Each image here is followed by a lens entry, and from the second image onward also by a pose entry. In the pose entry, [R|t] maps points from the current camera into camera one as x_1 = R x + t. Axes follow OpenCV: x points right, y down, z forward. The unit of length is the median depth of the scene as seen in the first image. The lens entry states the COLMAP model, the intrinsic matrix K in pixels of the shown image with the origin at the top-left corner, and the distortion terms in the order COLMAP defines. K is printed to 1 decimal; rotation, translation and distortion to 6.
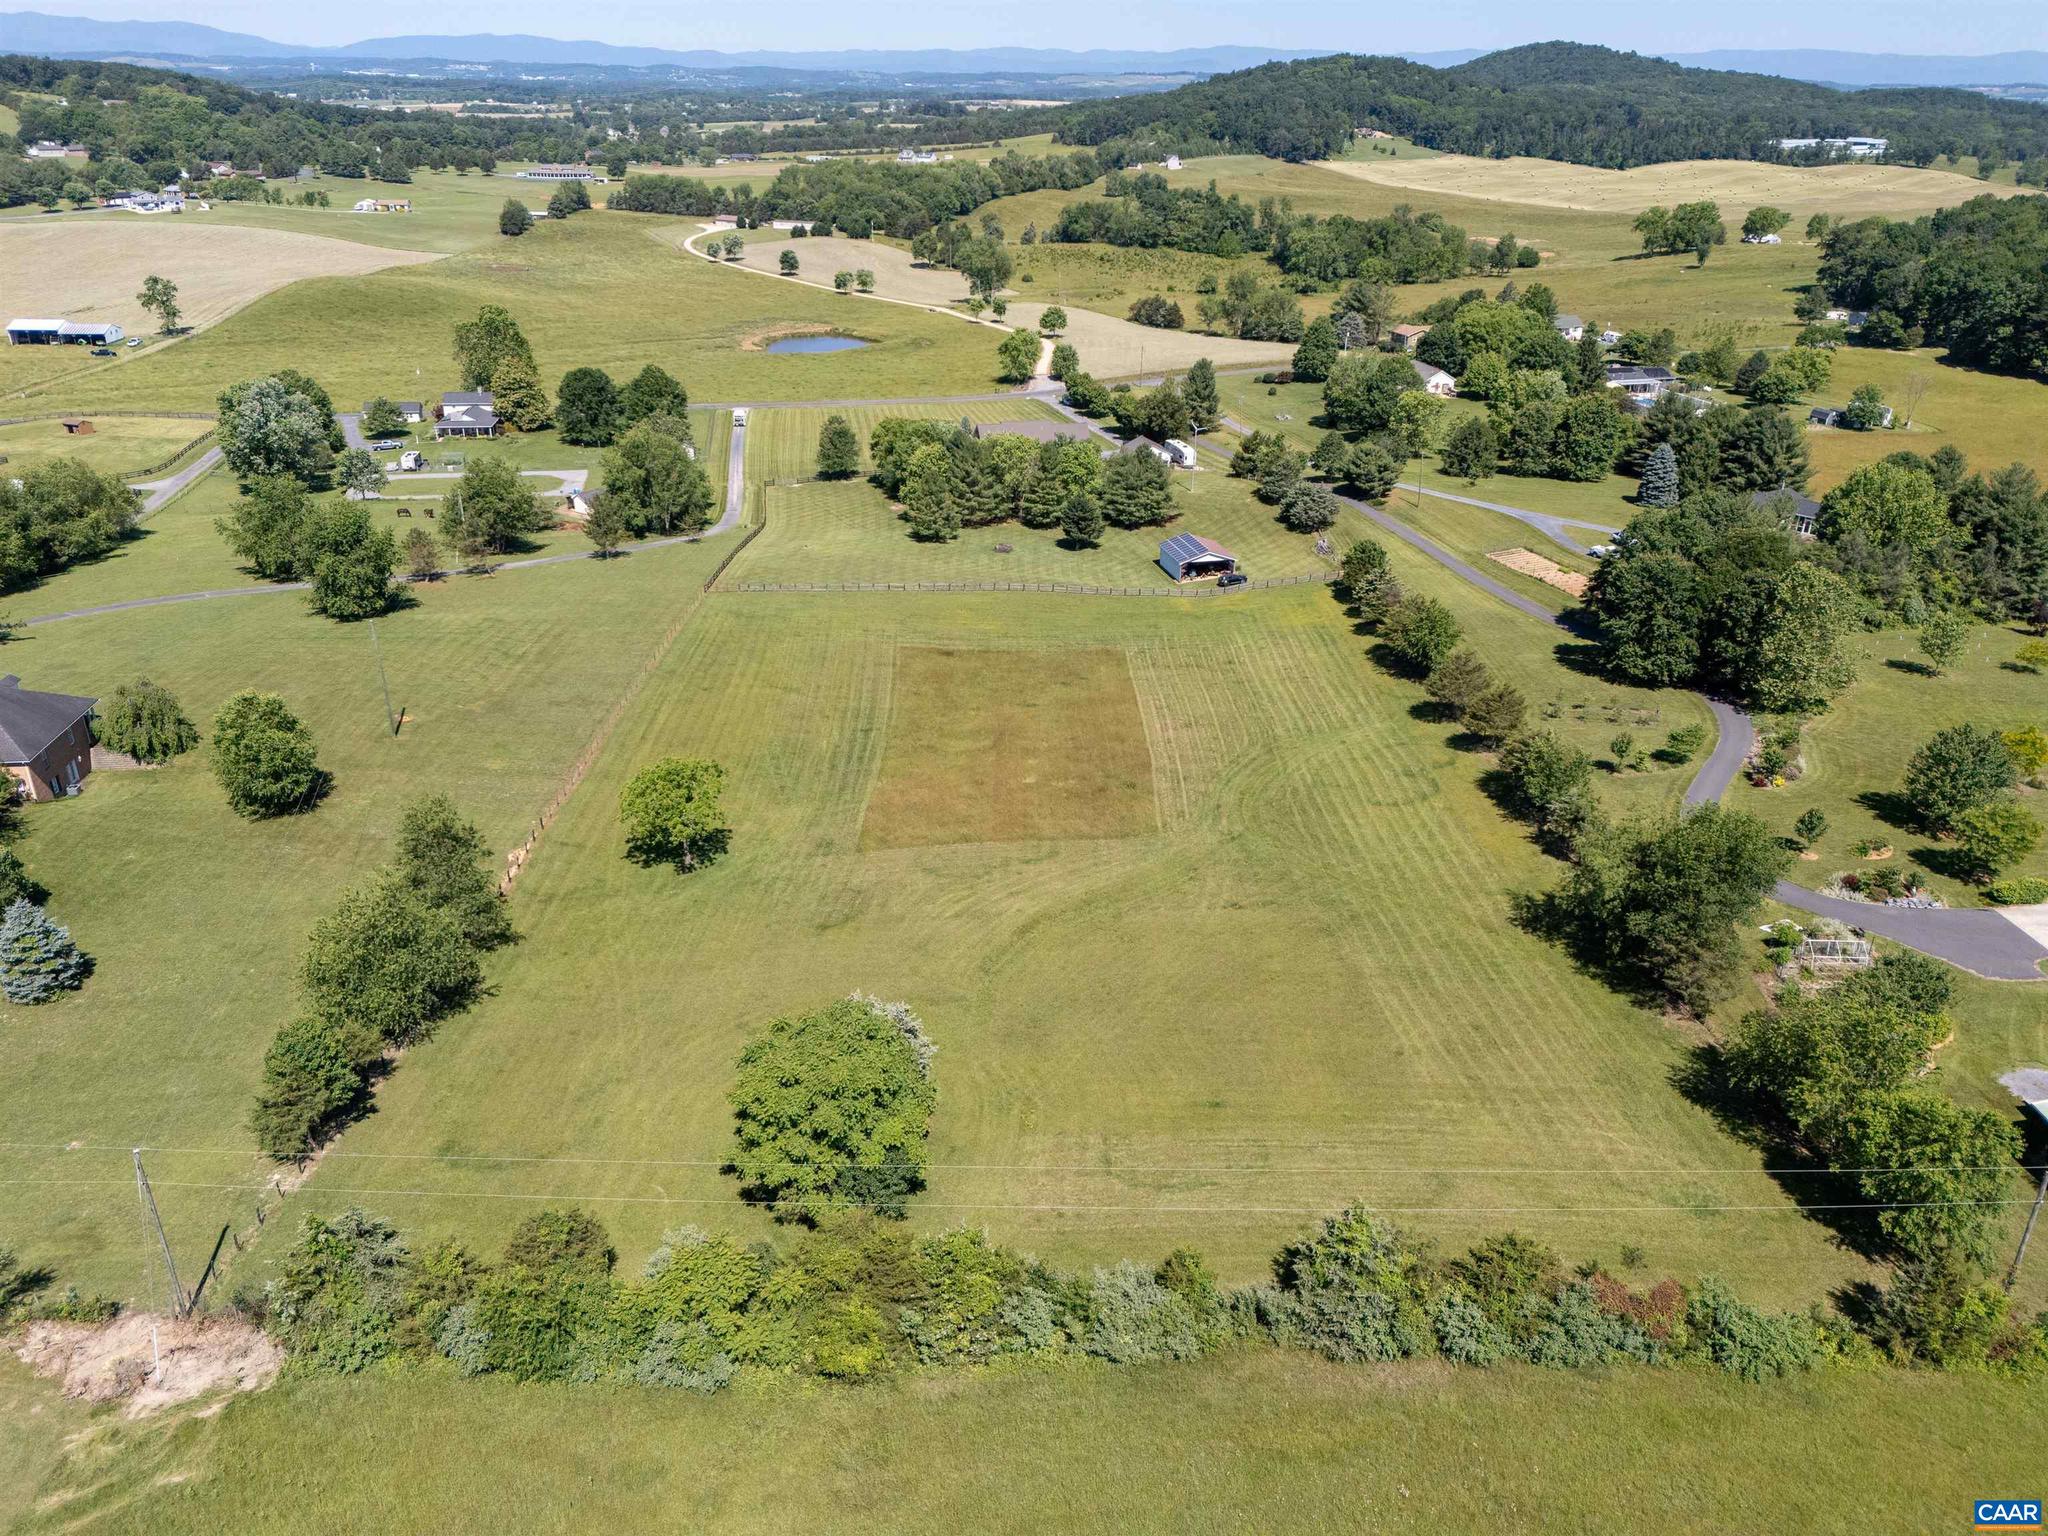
lens RADIAL K [[1497.7, 0, 1024.0], [0, 1497.7, 768.0], [0, 0, 1]] dist [0.059956, -0.046468]
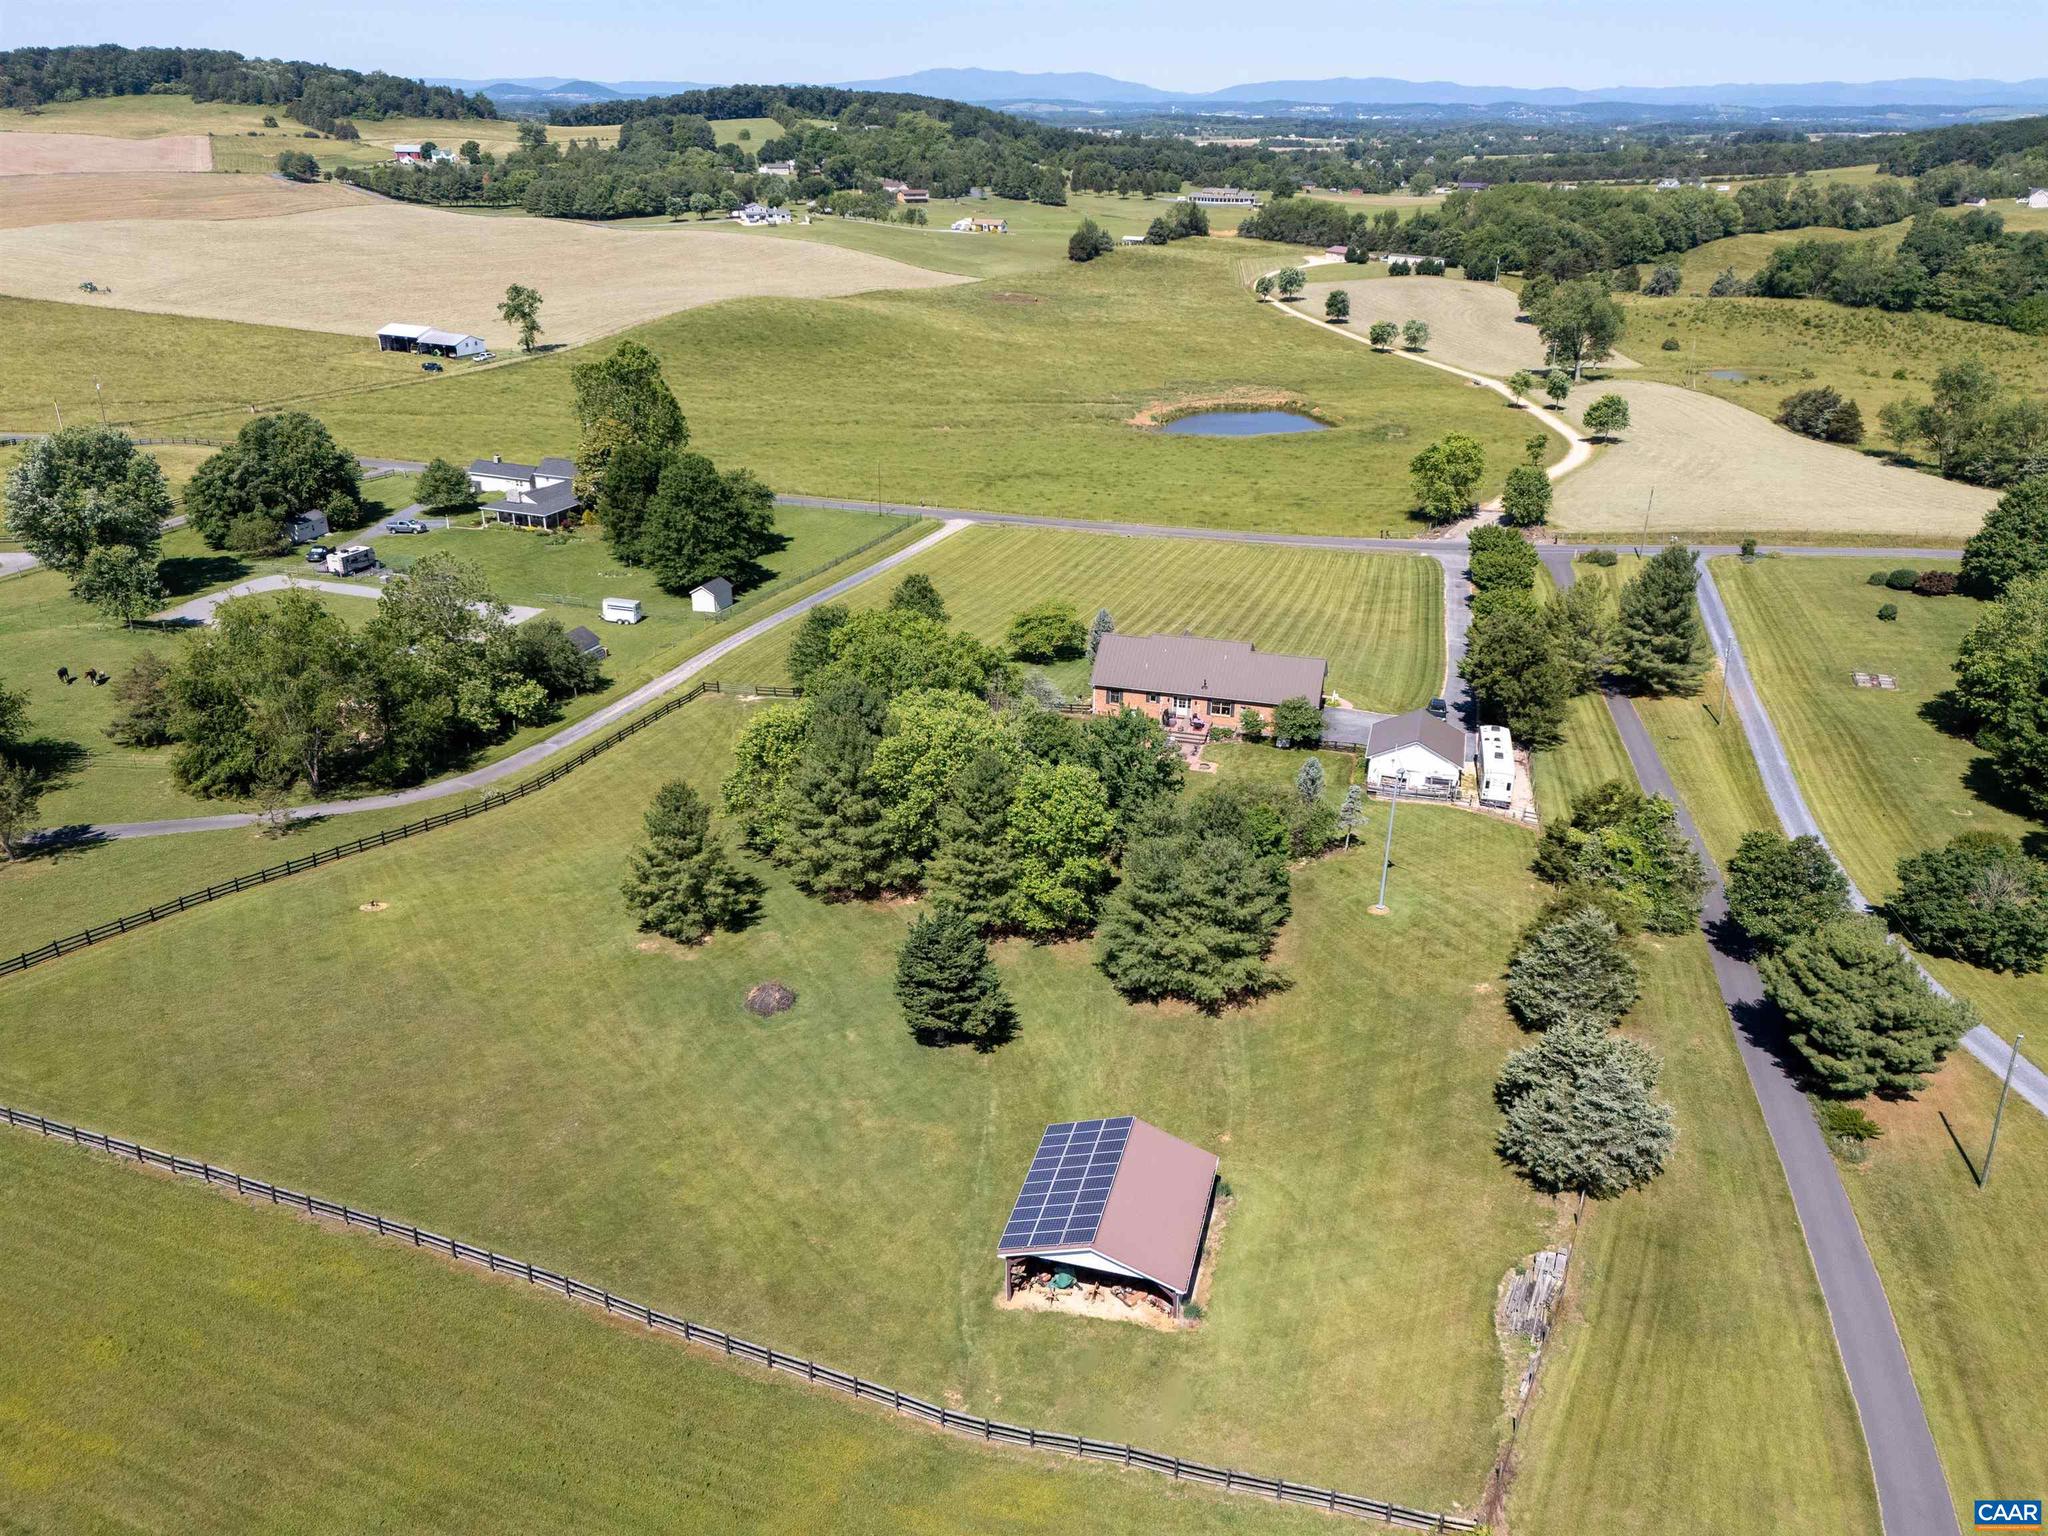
lens RADIAL K [[1497.7, 0, 1024.0], [0, 1497.7, 768.0], [0, 0, 1]] dist [0.059956, -0.046468]
pose [[0.876895, 0.191158, -0.441036, 0.093734], [-0.200935, 0.979287, 0.024941, -0.099933], [0.436669, 0.066749, 0.897143, 0.279124]]
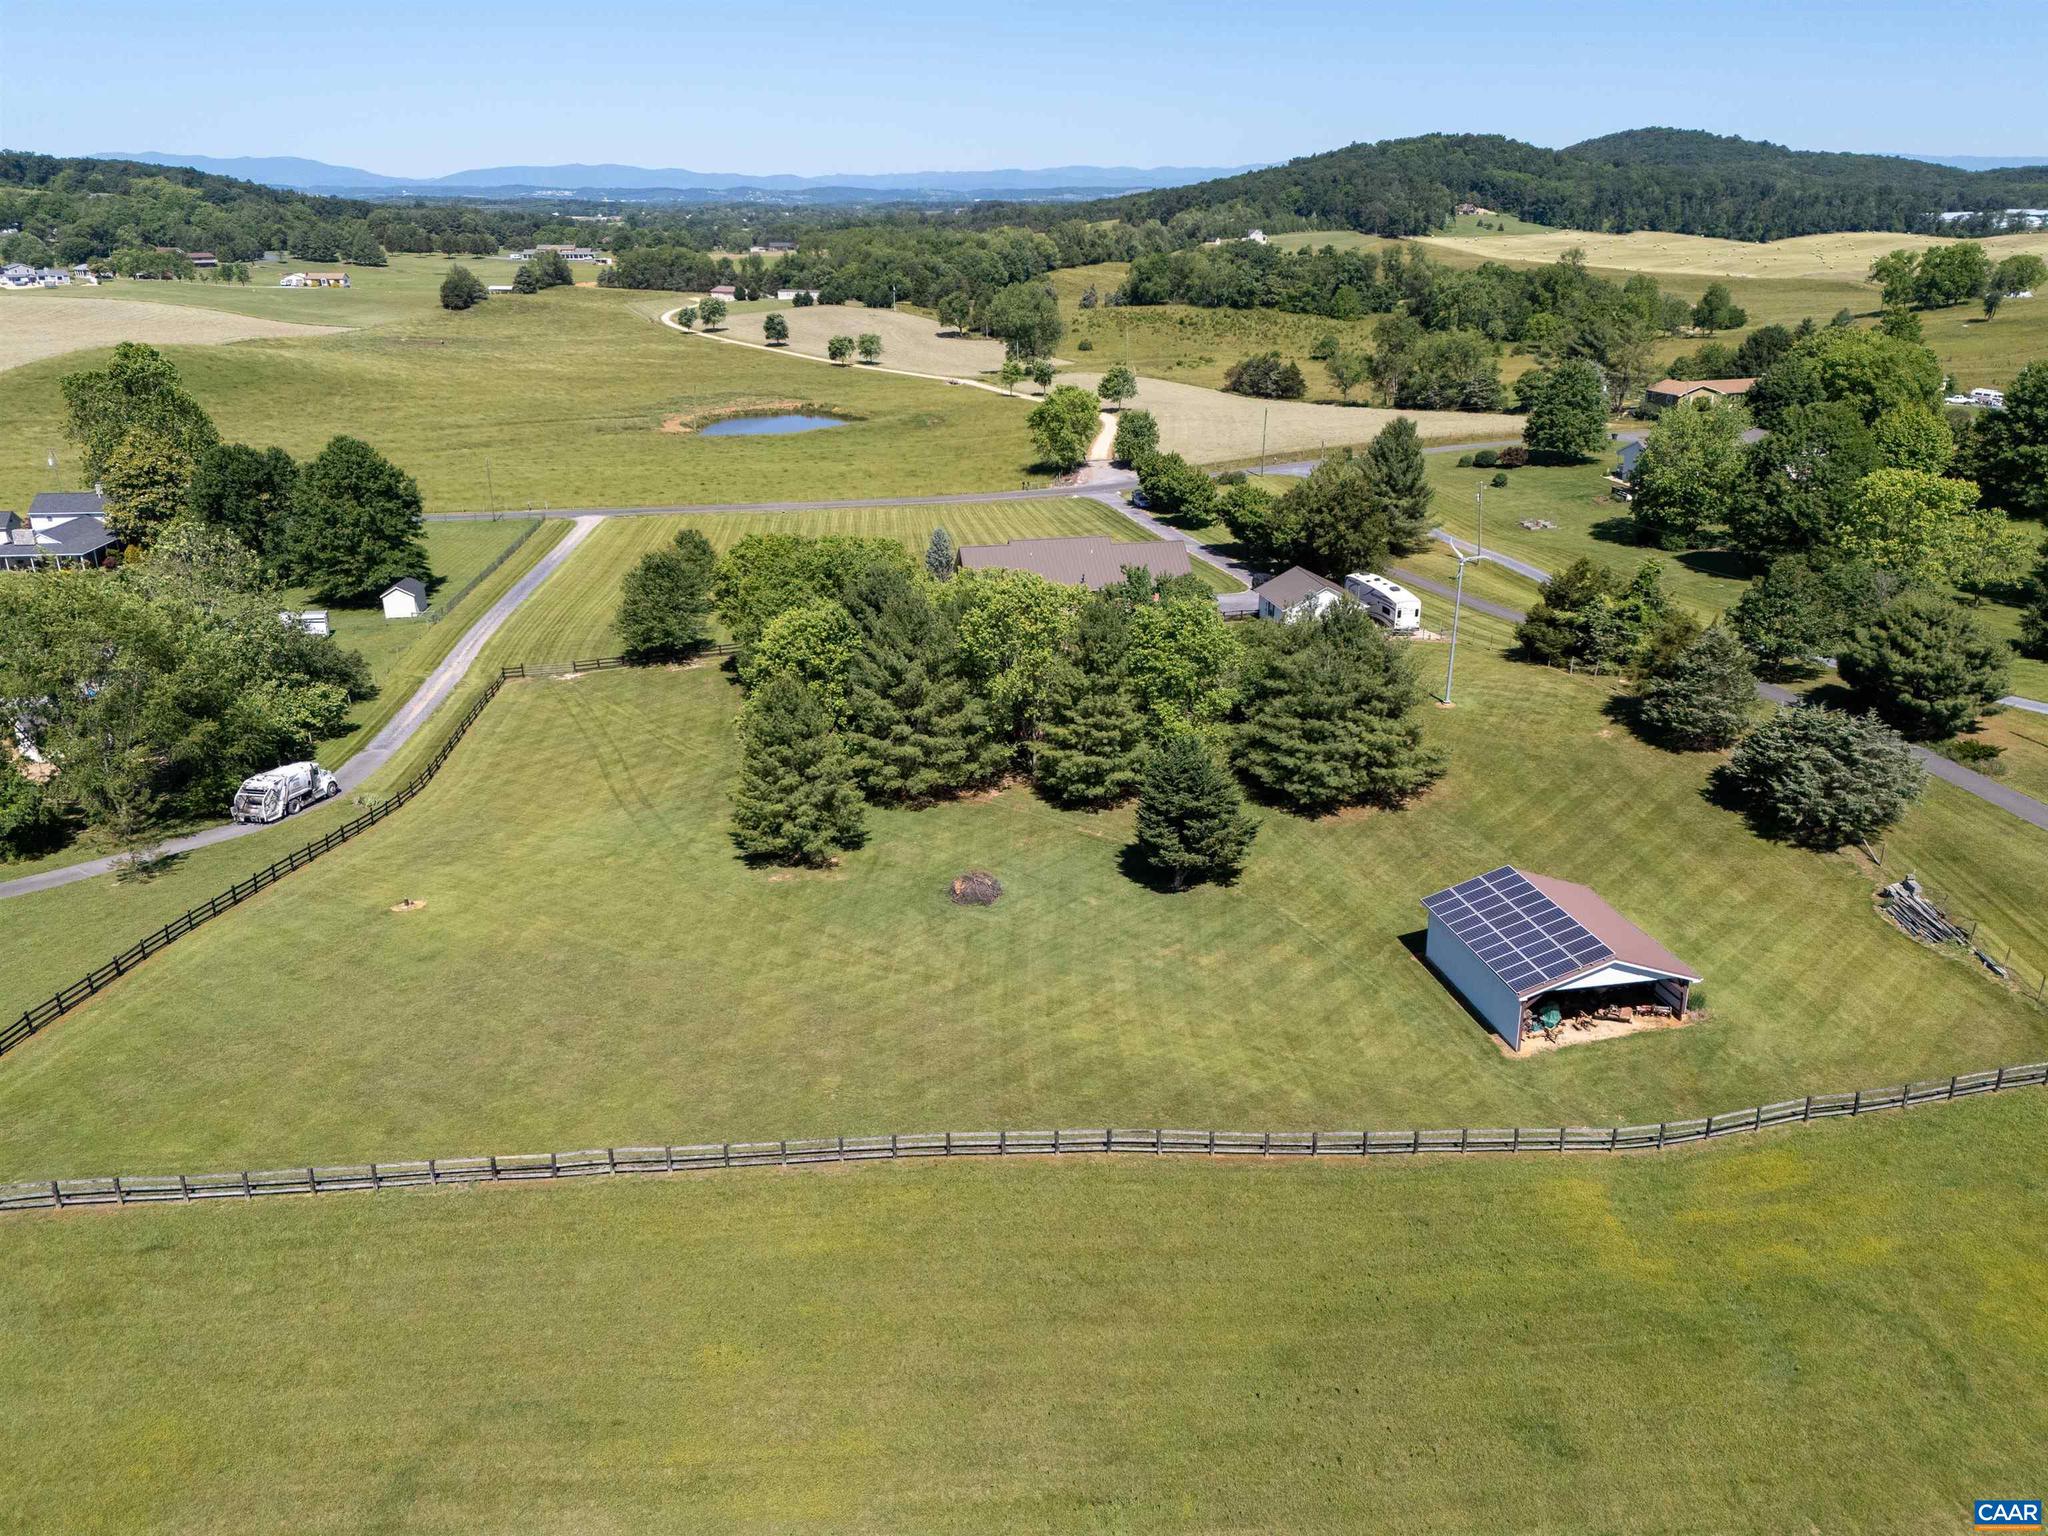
lens RADIAL K [[1497.7, 0, 1024.0], [0, 1497.7, 768.0], [0, 0, 1]] dist [0.059956, -0.046468]
pose [[0.998973, -0.000223, -0.045307, 0.006263], [-0.002790, 0.997787, -0.066432, -0.065037], [0.045222, 0.066490, 0.996762, 0.271744]]
